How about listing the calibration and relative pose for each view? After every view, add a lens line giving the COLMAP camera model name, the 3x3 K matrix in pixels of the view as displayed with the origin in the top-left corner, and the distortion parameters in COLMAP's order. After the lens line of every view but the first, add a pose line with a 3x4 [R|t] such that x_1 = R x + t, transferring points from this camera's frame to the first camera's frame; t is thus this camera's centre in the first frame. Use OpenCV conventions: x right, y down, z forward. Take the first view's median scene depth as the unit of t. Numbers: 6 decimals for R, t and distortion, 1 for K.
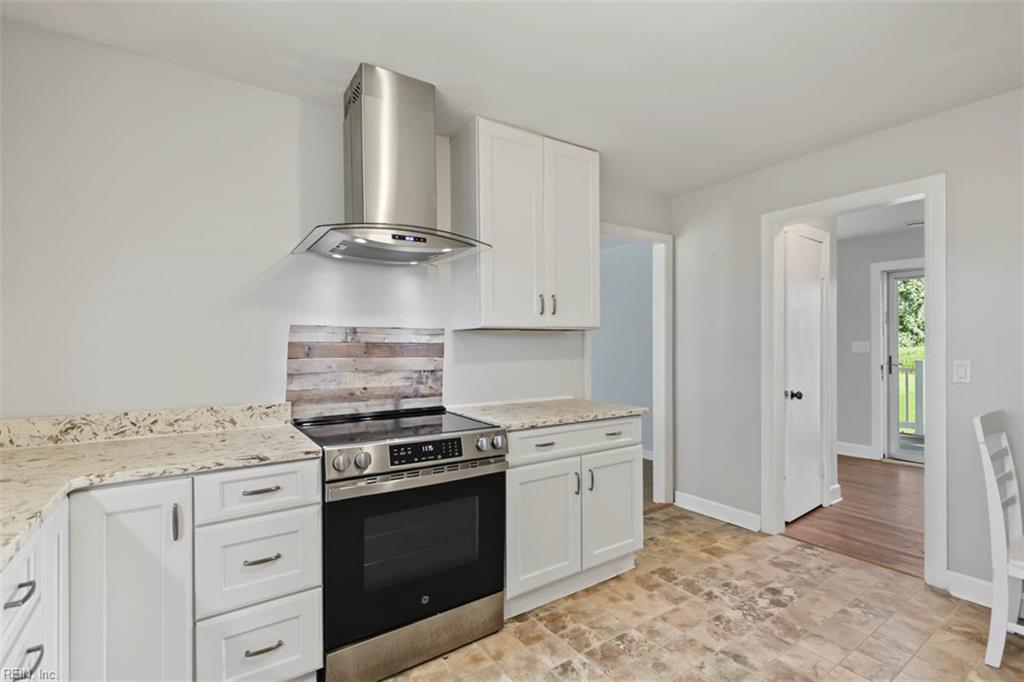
lens RADIAL K [[472.8, 0, 512.0], [0, 472.8, 341.0], [0, 0, 1]] dist [-0.000554, 0.000083]
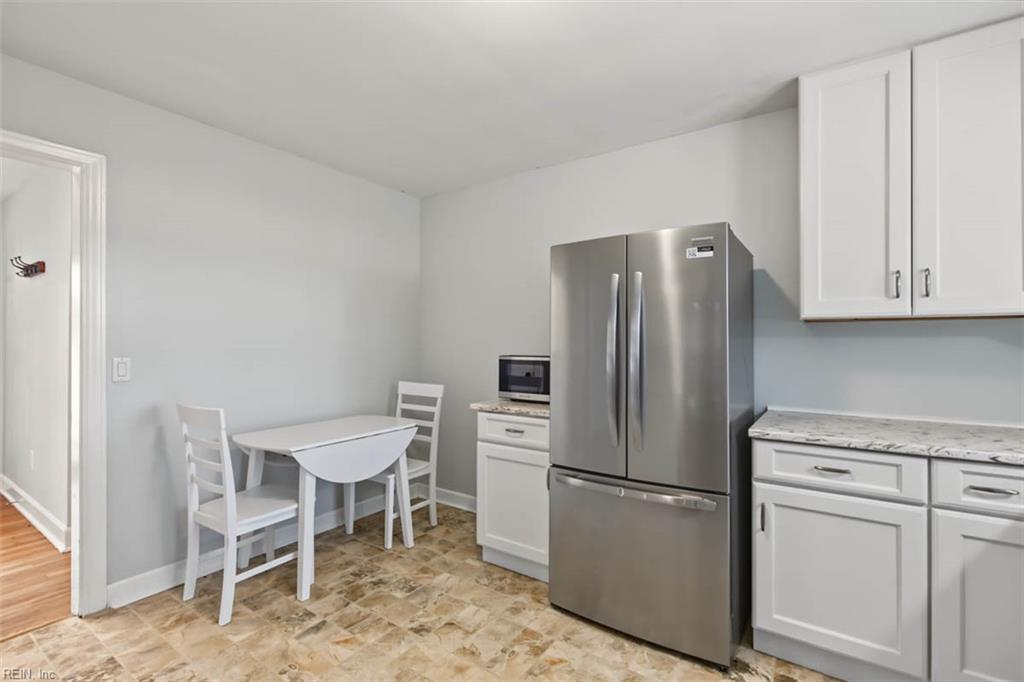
lens RADIAL K [[472.8, 0, 512.0], [0, 472.8, 341.0], [0, 0, 1]] dist [-0.000554, 0.000083]
pose [[-0.349035, 0.005215, 0.937095, -0.229951], [-0.000786, 0.999983, -0.005857, 0.011631], [-0.937109, -0.002781, -0.349024, 0.598930]]
